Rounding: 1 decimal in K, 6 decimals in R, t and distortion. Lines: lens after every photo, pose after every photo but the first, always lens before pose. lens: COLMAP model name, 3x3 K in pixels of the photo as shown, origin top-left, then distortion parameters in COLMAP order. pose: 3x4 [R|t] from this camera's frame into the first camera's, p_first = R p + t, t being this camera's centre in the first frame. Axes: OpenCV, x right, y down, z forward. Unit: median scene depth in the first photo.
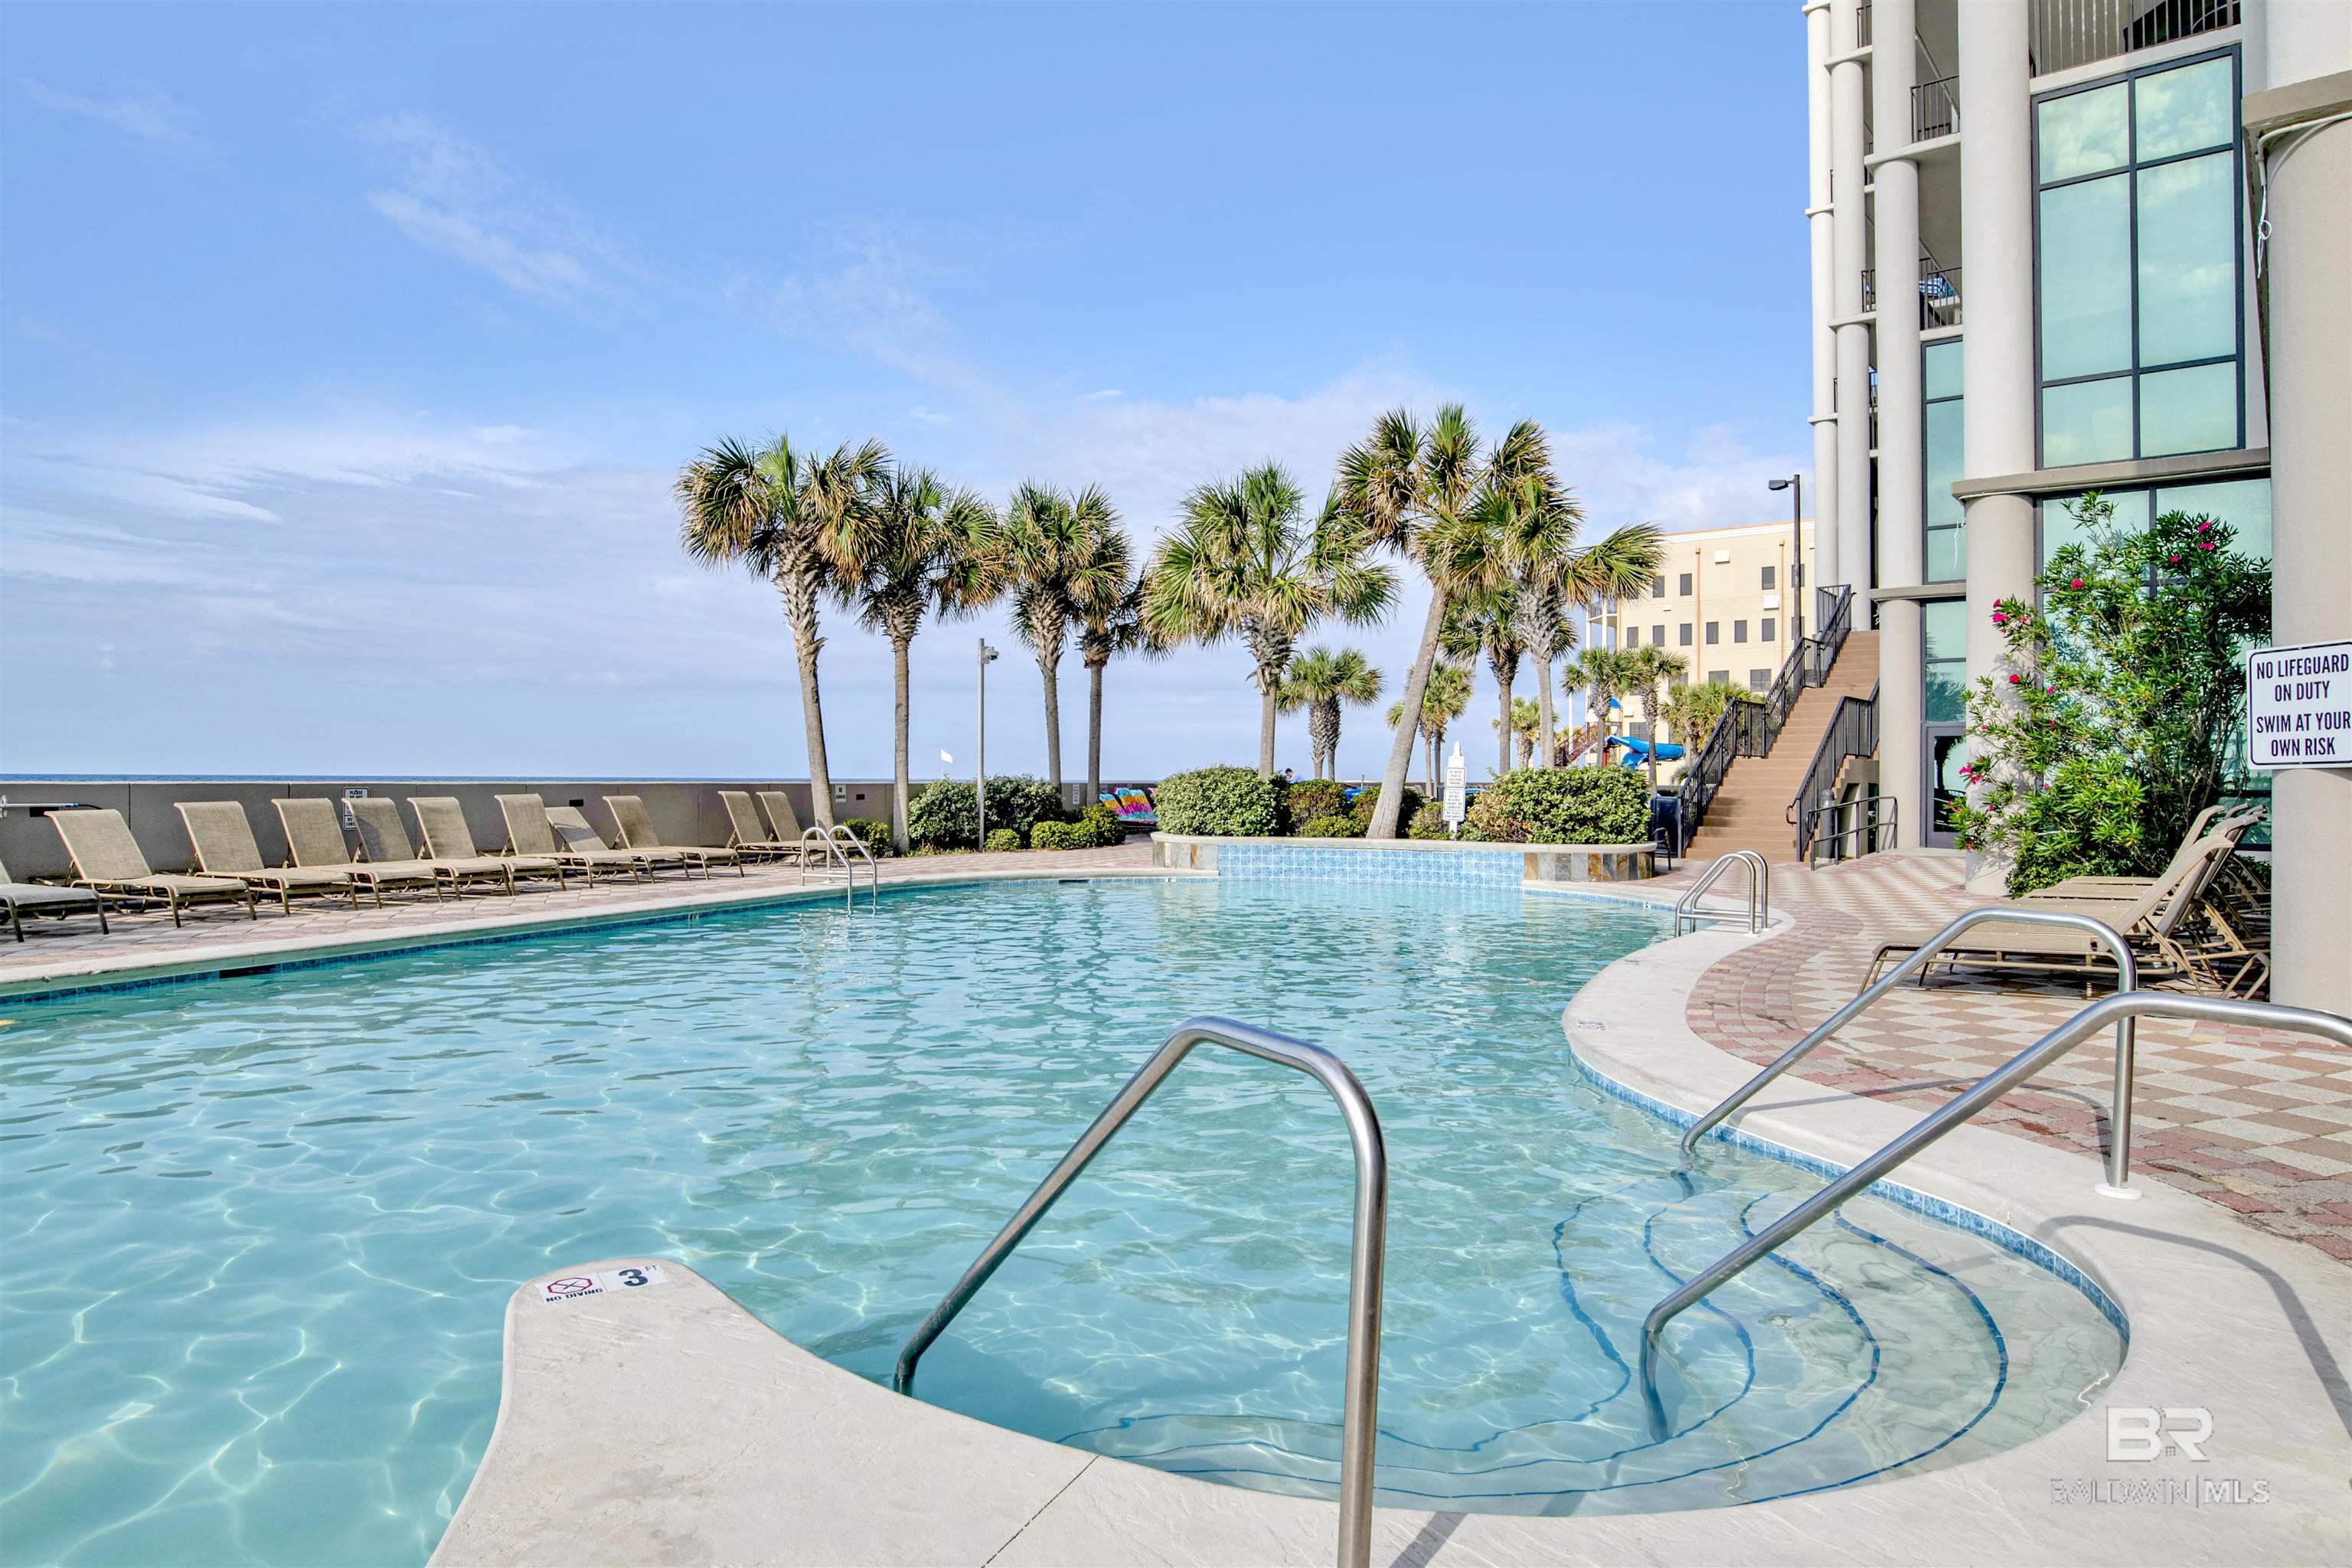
lens RADIAL K [[1390.2, 0, 1186.7], [0, 1390.2, 774.3], [0, 0, 1]] dist [-0.078294, 0.037869]
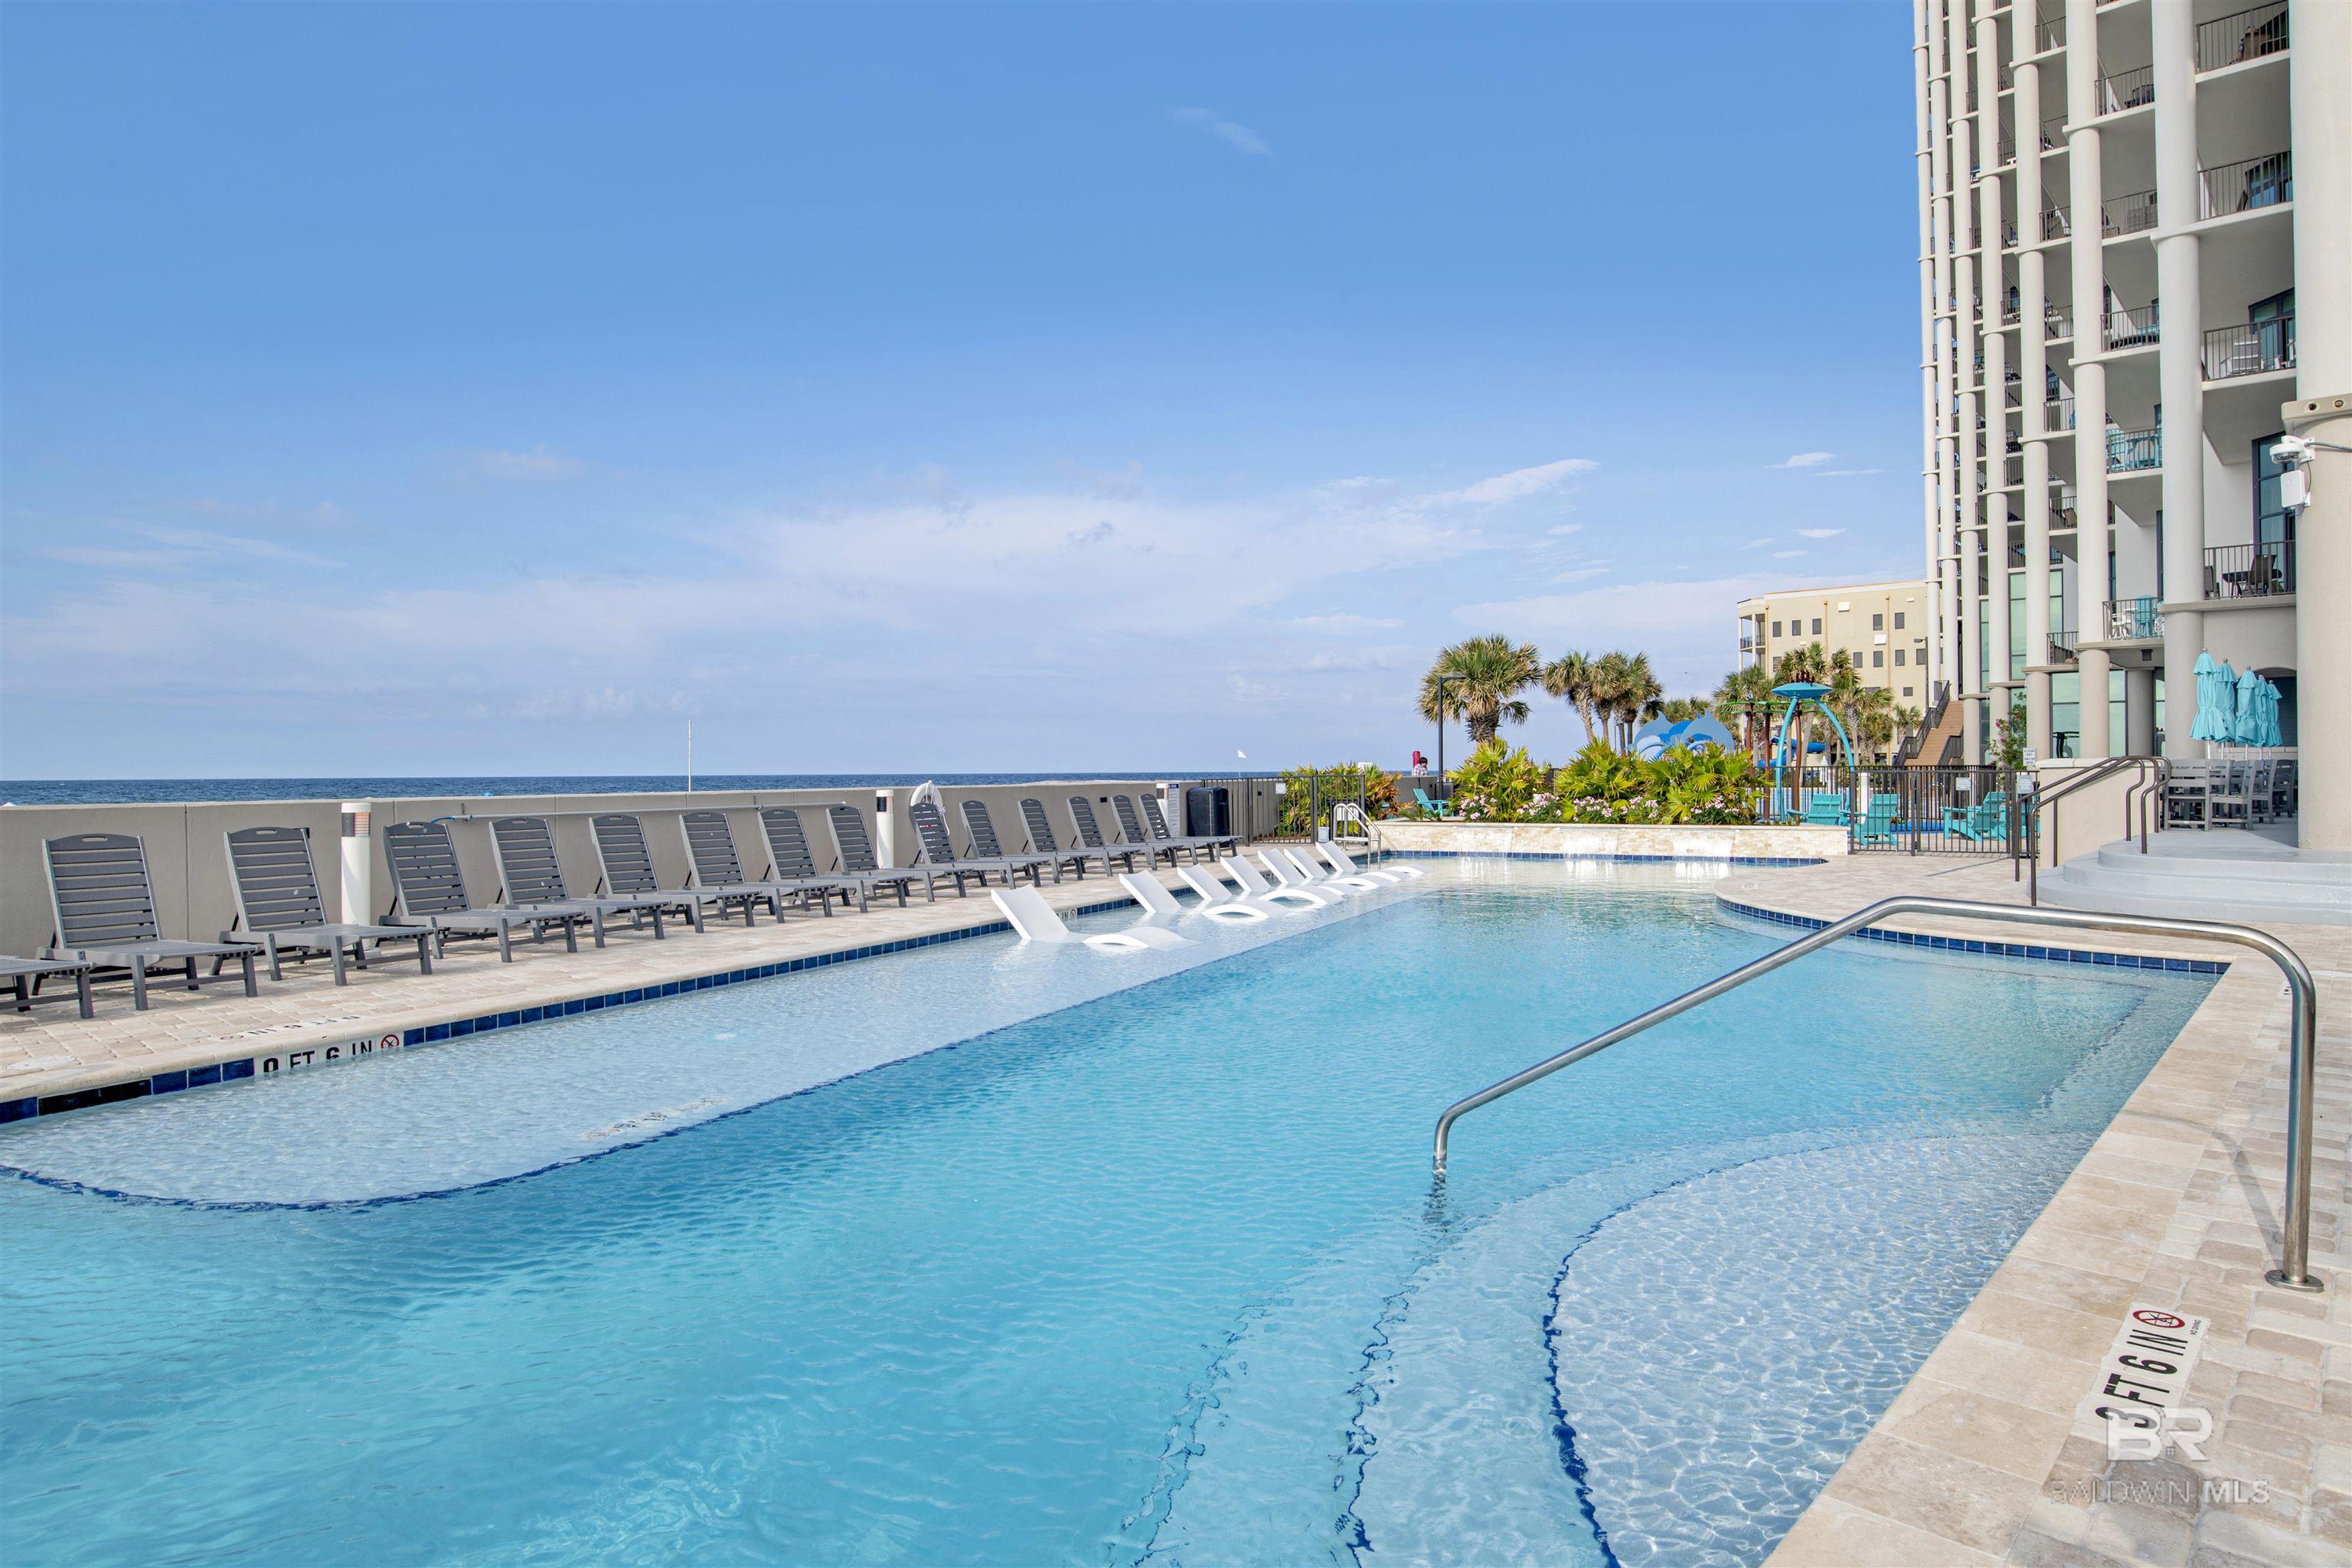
lens RADIAL K [[1331.9, 0, 1187.6], [0, 1331.9, 778.5], [0, 0, 1]] dist [-0.075389, 0.029905]
pose [[0.997873, -0.010351, -0.064366, -1.032184], [0.010968, 0.999897, 0.009240, -0.016374], [0.064264, -0.009927, 0.997884, -2.003227]]
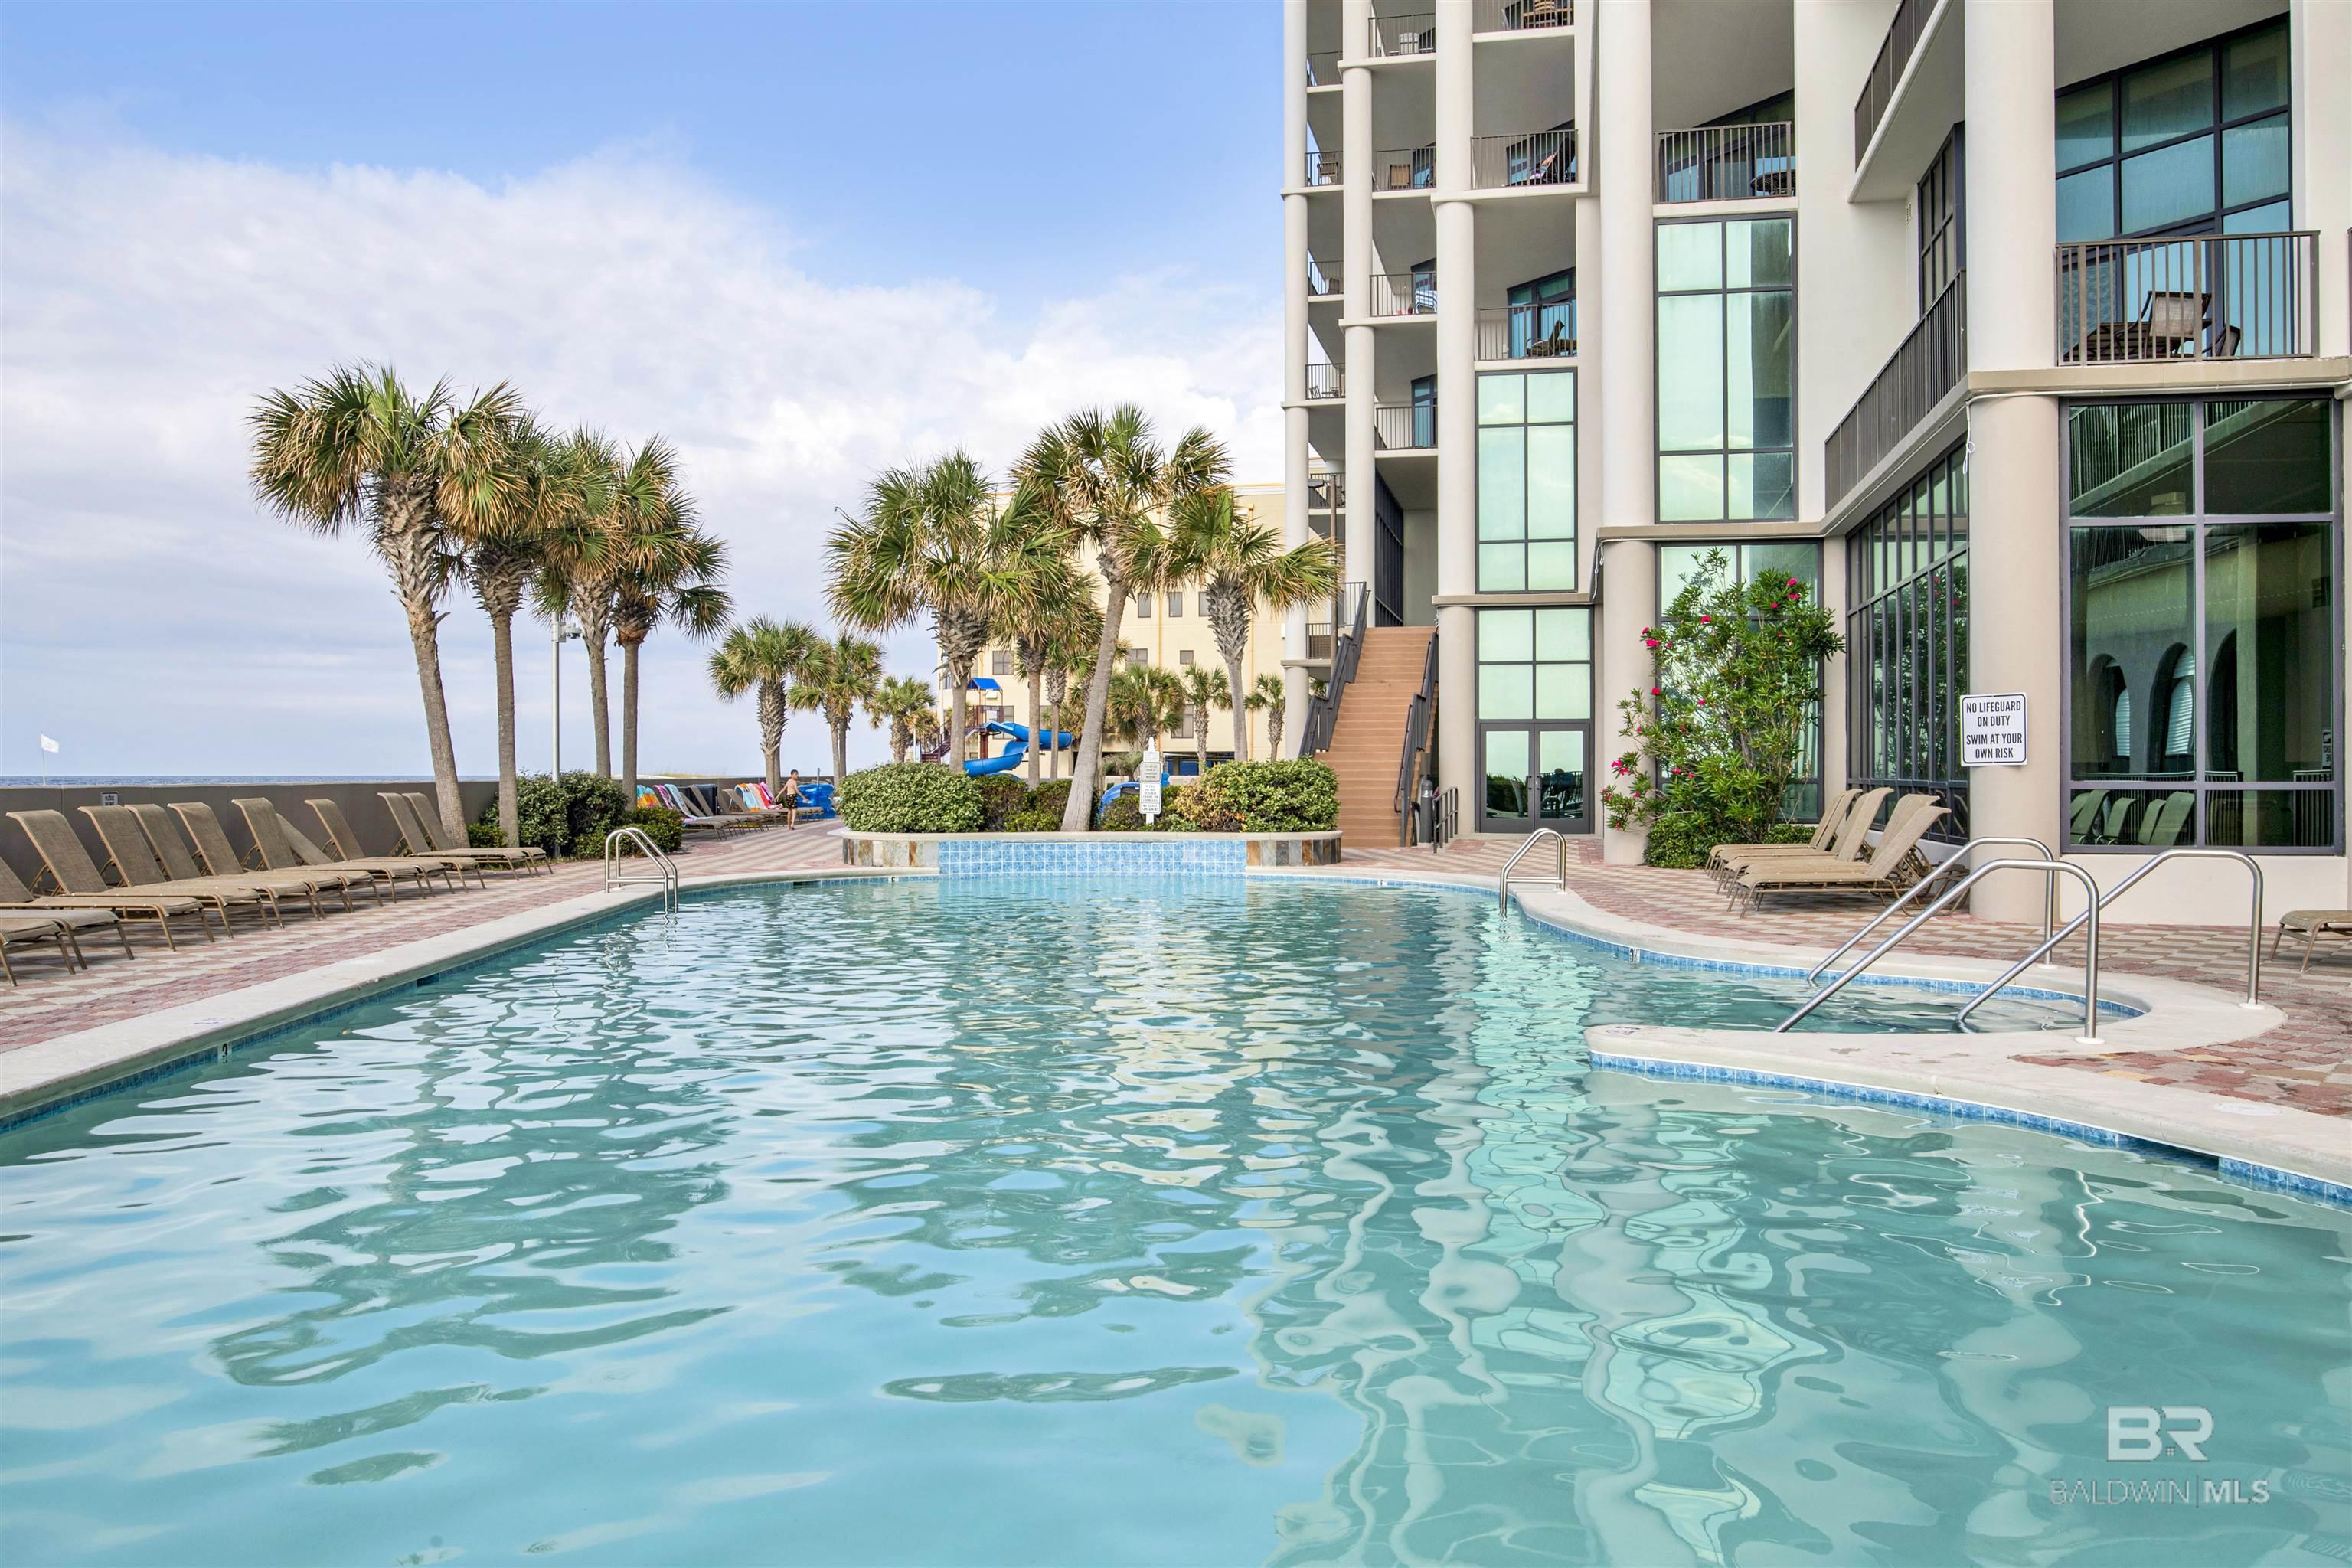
lens RADIAL K [[1741.3, 0, 1181.4], [0, 1741.3, 742.8], [0, 0, 1]] dist [-0.026062, -0.000593]
pose [[0.892233, 0.002079, 0.451571, -0.374762], [0.003706, 0.999922, -0.011926, -0.003801], [-0.451560, 0.012315, 0.892156, -0.174534]]
